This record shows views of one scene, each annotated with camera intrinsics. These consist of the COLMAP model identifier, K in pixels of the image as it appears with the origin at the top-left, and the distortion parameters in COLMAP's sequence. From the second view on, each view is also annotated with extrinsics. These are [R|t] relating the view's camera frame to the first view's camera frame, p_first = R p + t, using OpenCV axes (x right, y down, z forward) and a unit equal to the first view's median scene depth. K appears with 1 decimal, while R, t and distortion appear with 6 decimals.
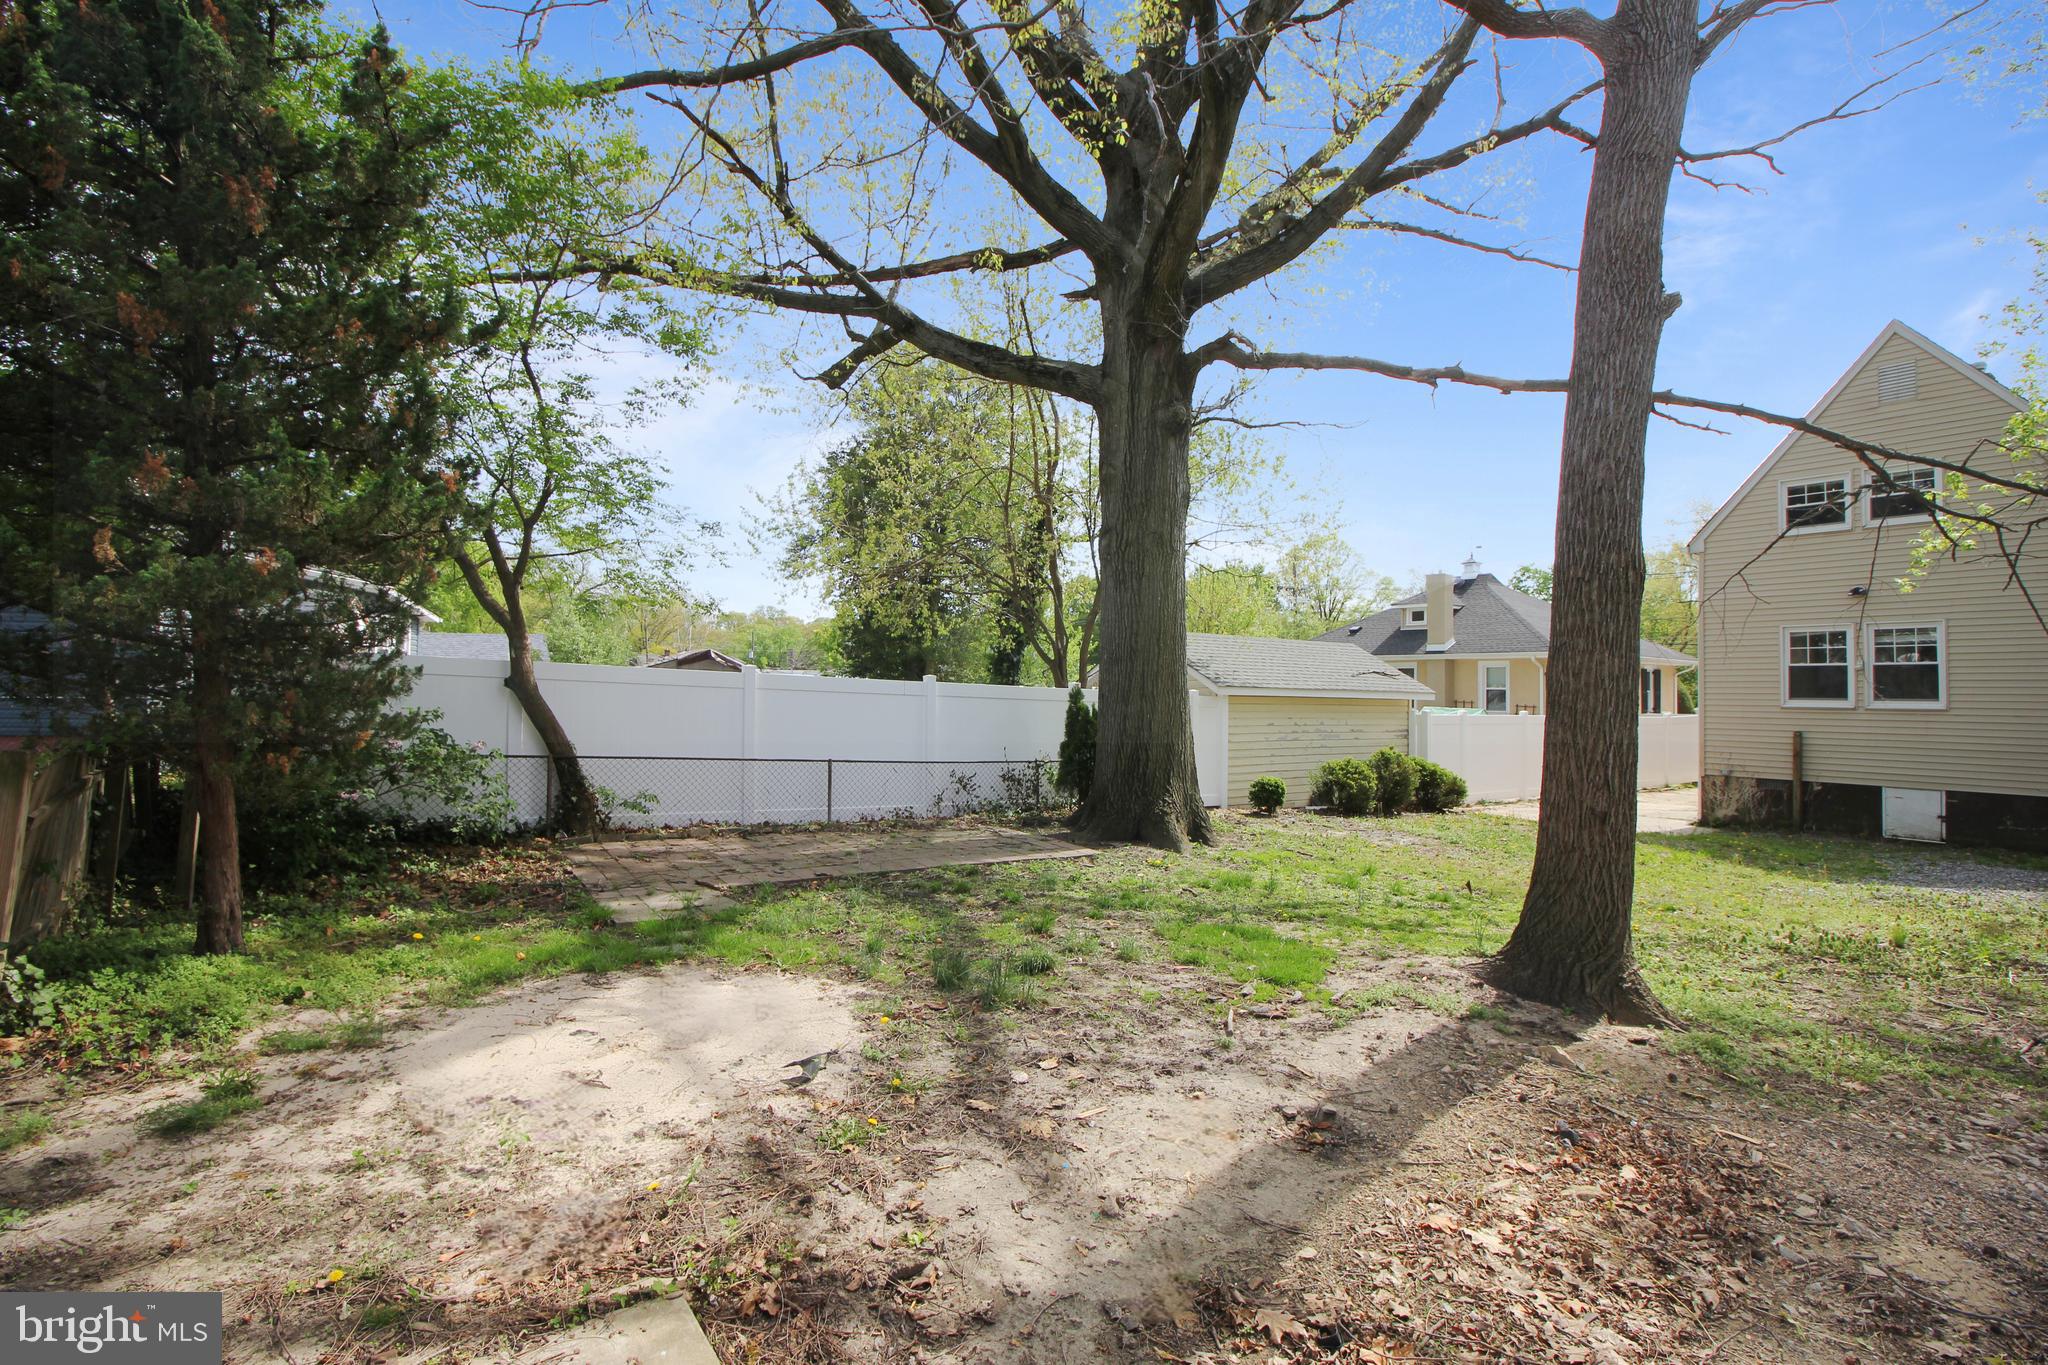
lens RADIAL K [[944.8, 0, 1021.5], [0, 944.8, 662.0], [0, 0, 1]] dist [-0.002474, -0.010029]
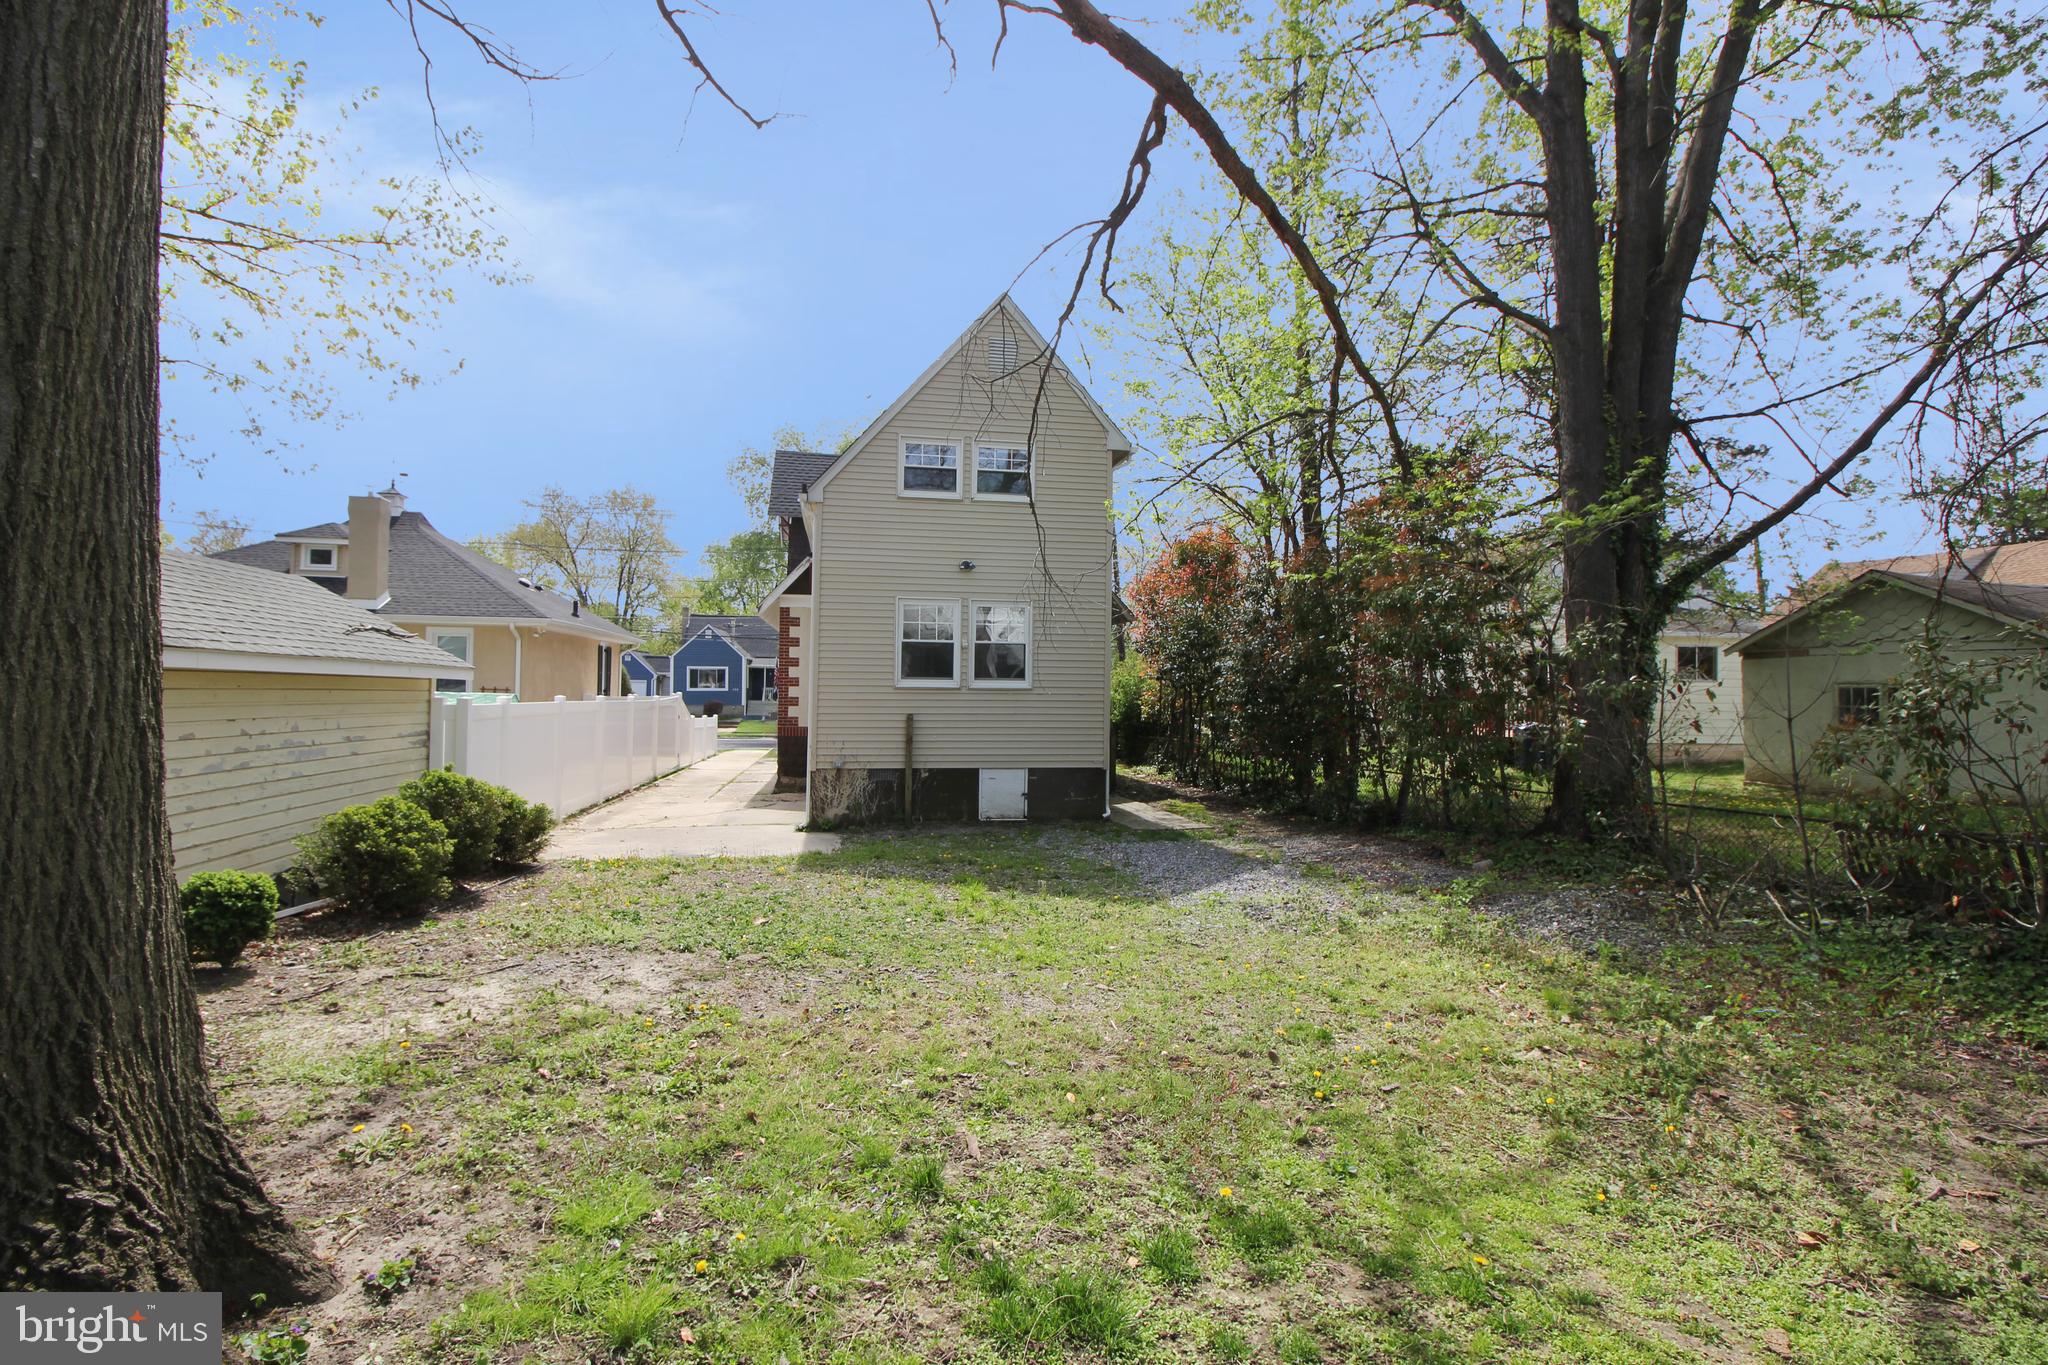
lens RADIAL K [[944.8, 0, 1021.5], [0, 944.8, 662.0], [0, 0, 1]] dist [-0.002474, -0.010029]
pose [[0.419068, 0.016614, 0.907803, 0.044323], [-0.034256, 0.999410, -0.002476, 0.022538], [-0.907308, -0.030060, 0.419390, 0.526604]]
